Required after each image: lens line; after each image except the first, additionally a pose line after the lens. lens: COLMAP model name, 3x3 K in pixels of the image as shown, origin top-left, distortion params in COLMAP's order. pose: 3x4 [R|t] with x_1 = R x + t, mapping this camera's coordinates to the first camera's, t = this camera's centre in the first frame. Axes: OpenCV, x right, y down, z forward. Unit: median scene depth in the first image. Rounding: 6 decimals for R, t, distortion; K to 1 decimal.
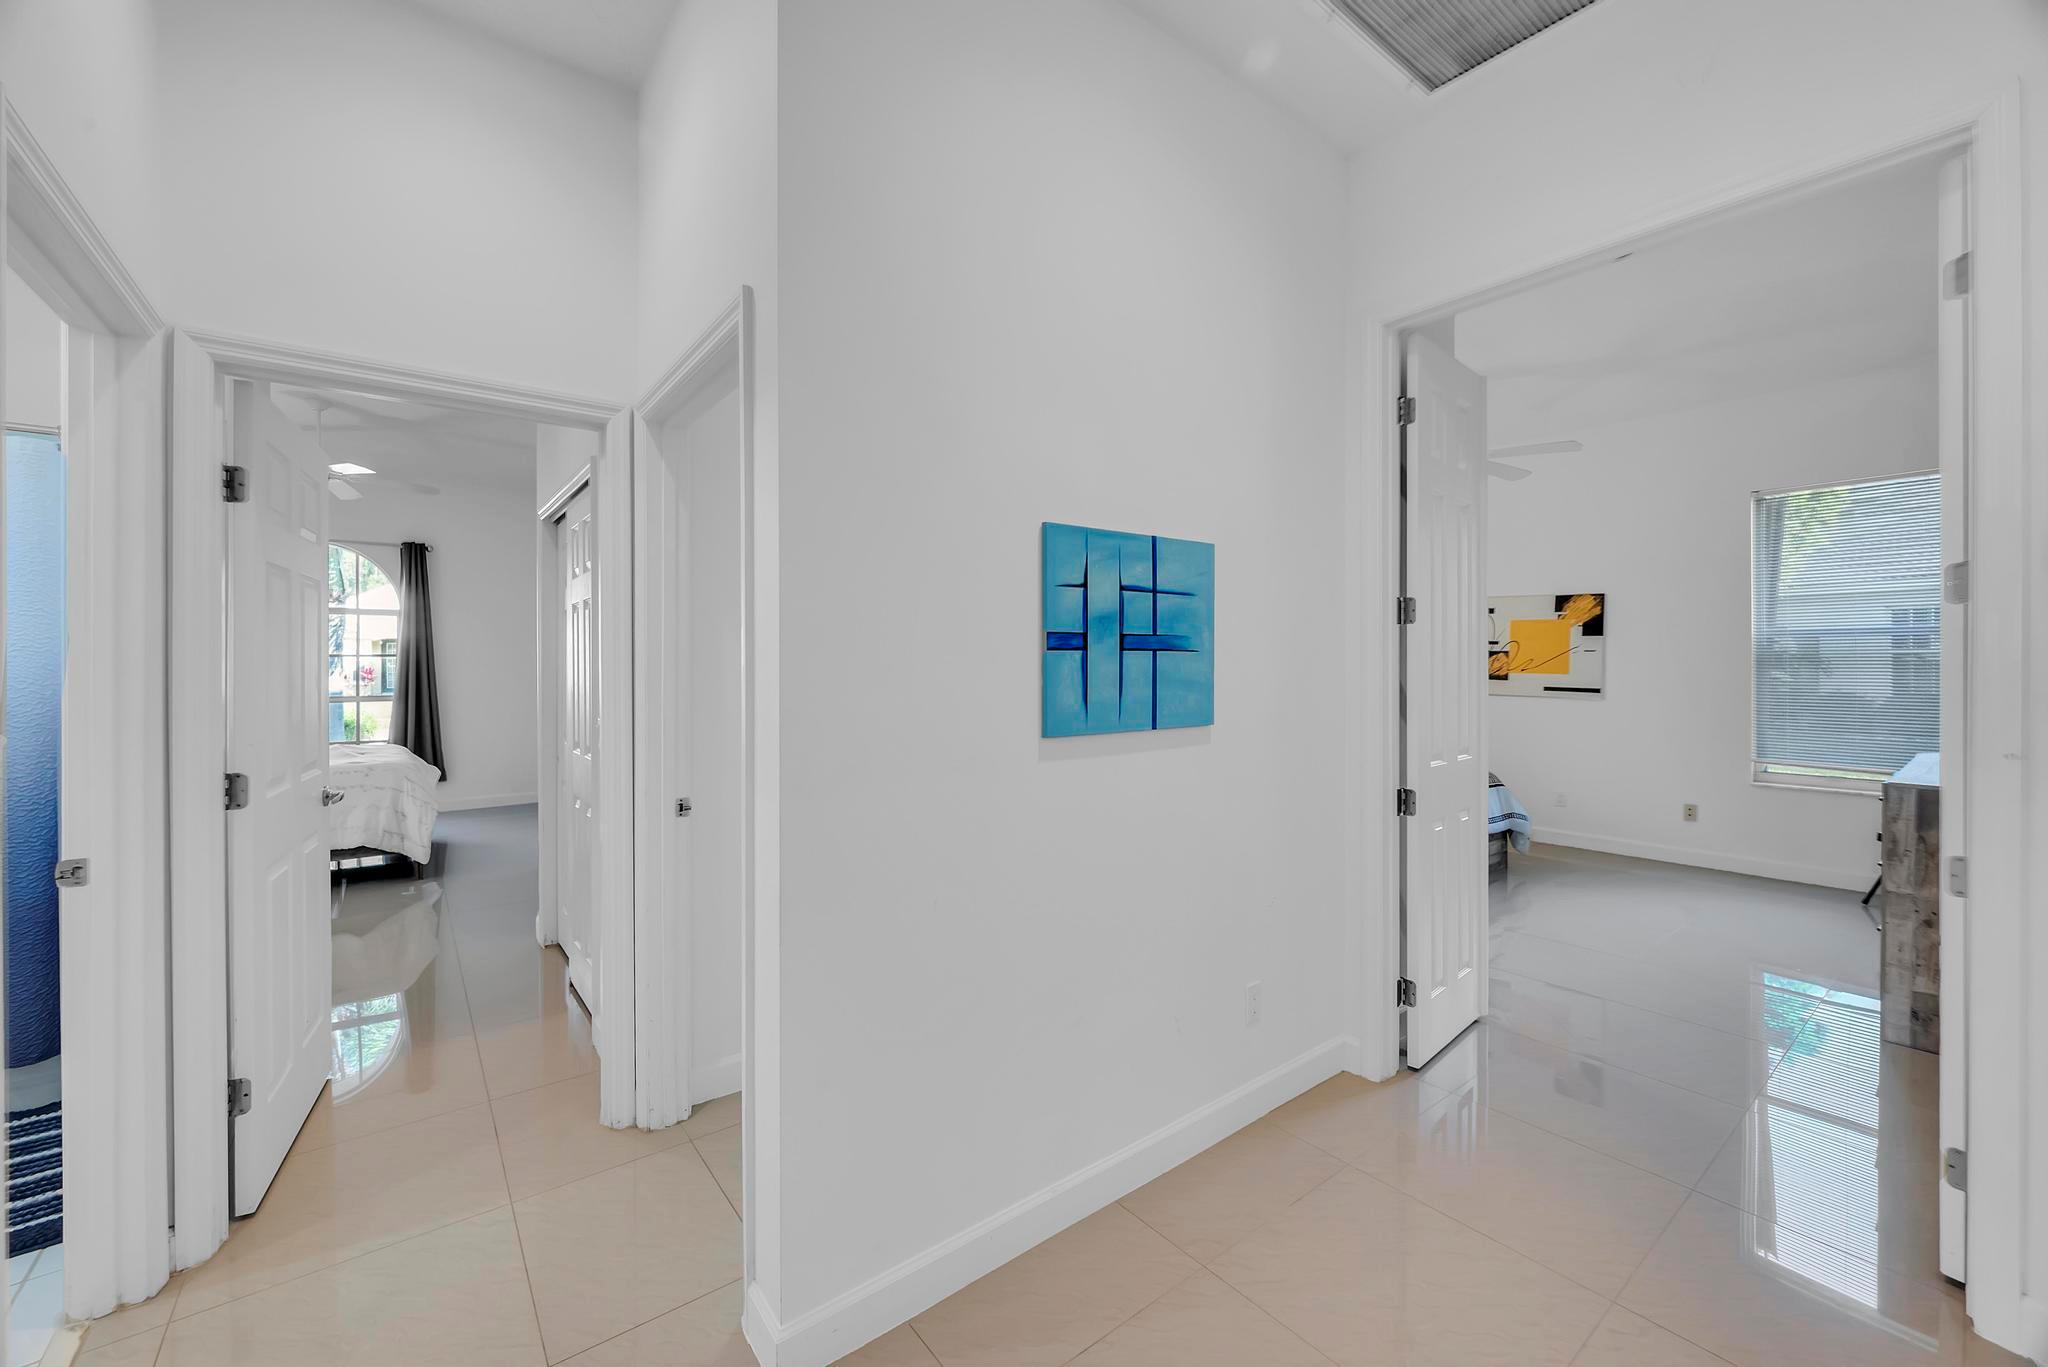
lens RADIAL K [[807.6, 0, 1023.0], [0, 807.6, 671.1], [0, 0, 1]] dist [0.000457, -0.000063]
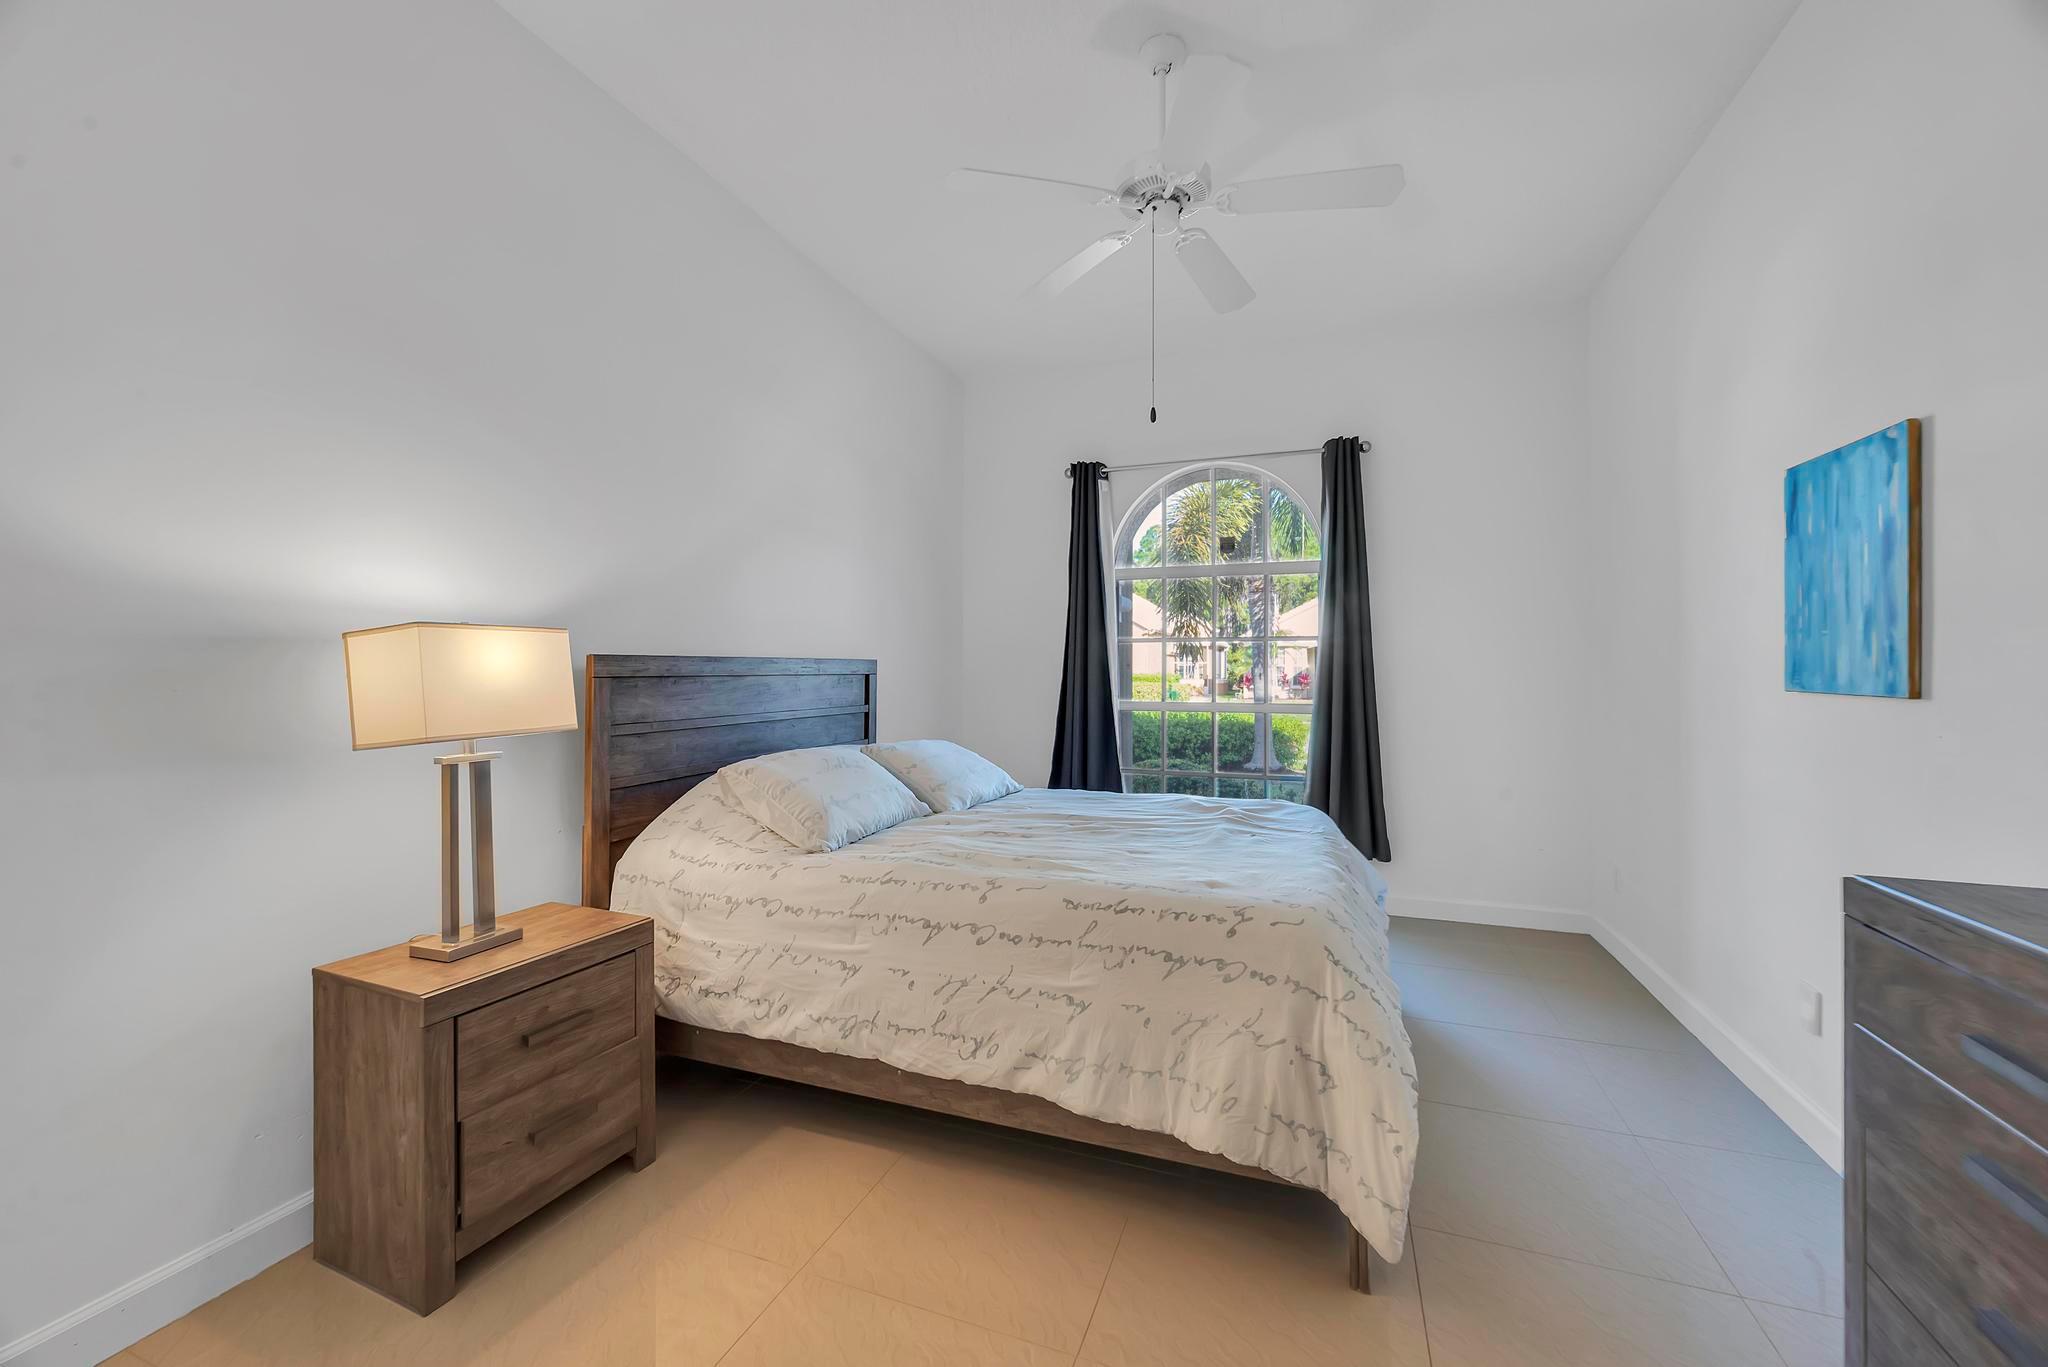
lens RADIAL K [[807.6, 0, 1020.8], [0, 807.6, 702.8], [0, 0, 1]] dist [0.000457, -0.000063]
pose [[0.530278, -0.006770, -0.847796, -0.559458], [-0.008480, 0.999876, -0.013288, 0.037691], [0.847781, 0.014236, 0.530155, 0.727568]]
